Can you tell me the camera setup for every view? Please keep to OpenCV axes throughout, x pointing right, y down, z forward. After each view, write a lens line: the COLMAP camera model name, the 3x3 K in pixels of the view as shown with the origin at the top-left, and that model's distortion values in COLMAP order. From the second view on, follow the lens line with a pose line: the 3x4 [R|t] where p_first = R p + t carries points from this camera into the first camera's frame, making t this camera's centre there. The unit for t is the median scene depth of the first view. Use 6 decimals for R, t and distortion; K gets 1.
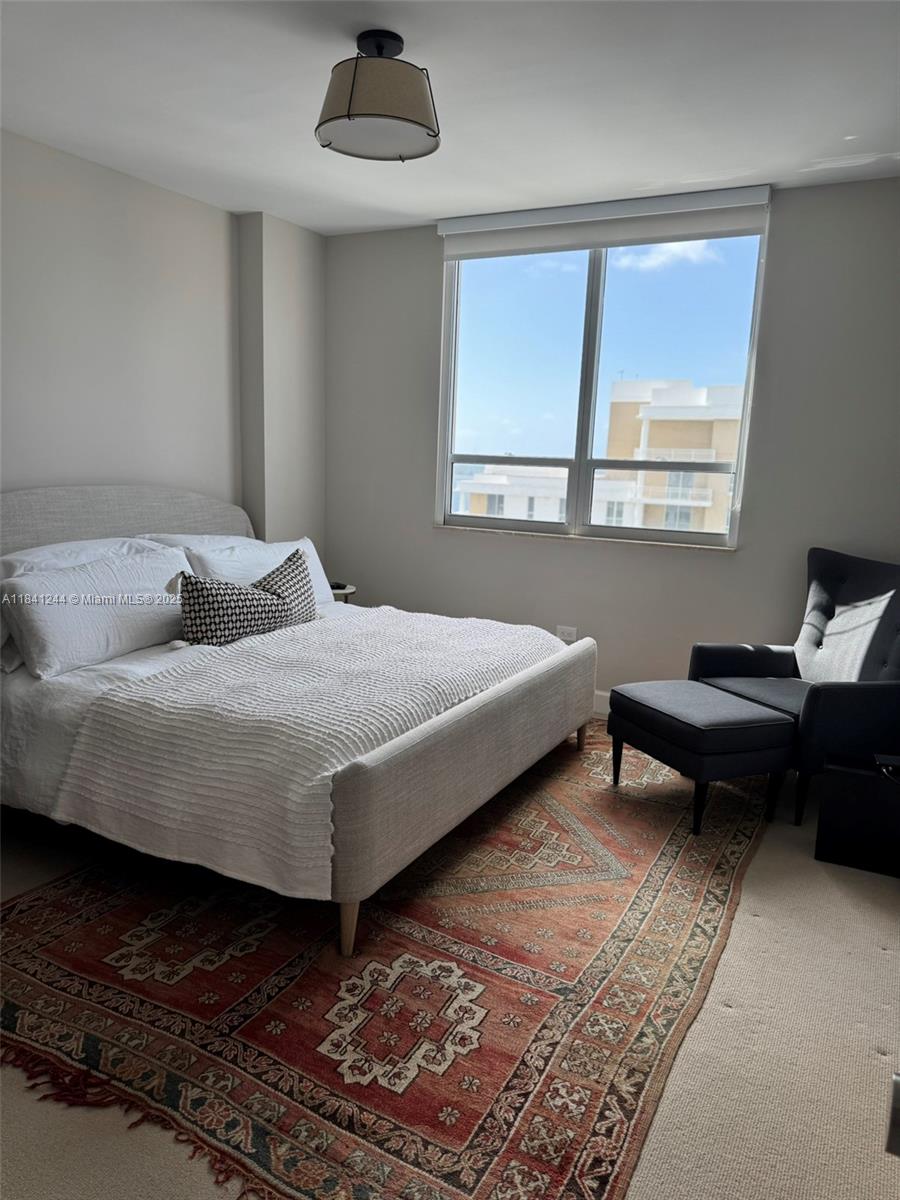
lens RADIAL K [[845.4, 0, 445.6], [0, 845.4, 590.7], [0, 0, 1]] dist [0.040166, -0.031634]
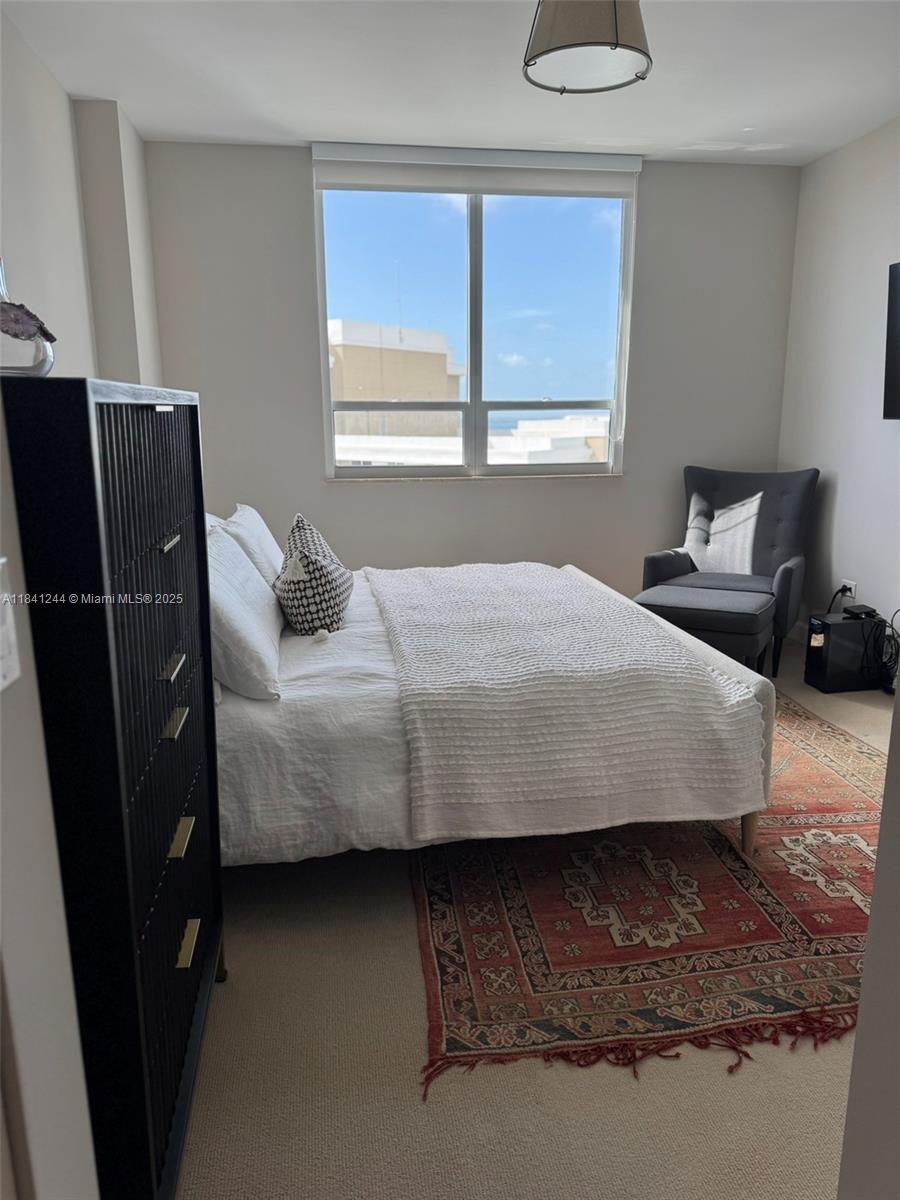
lens RADIAL K [[845.4, 0, 441.3], [0, 845.4, 598.9], [0, 0, 1]] dist [0.040166, -0.031634]
pose [[0.799790, -0.168367, 0.576185, -0.616677], [0.130135, 0.985664, 0.107383, -0.040921], [-0.586005, -0.010902, 0.810234, 0.213038]]
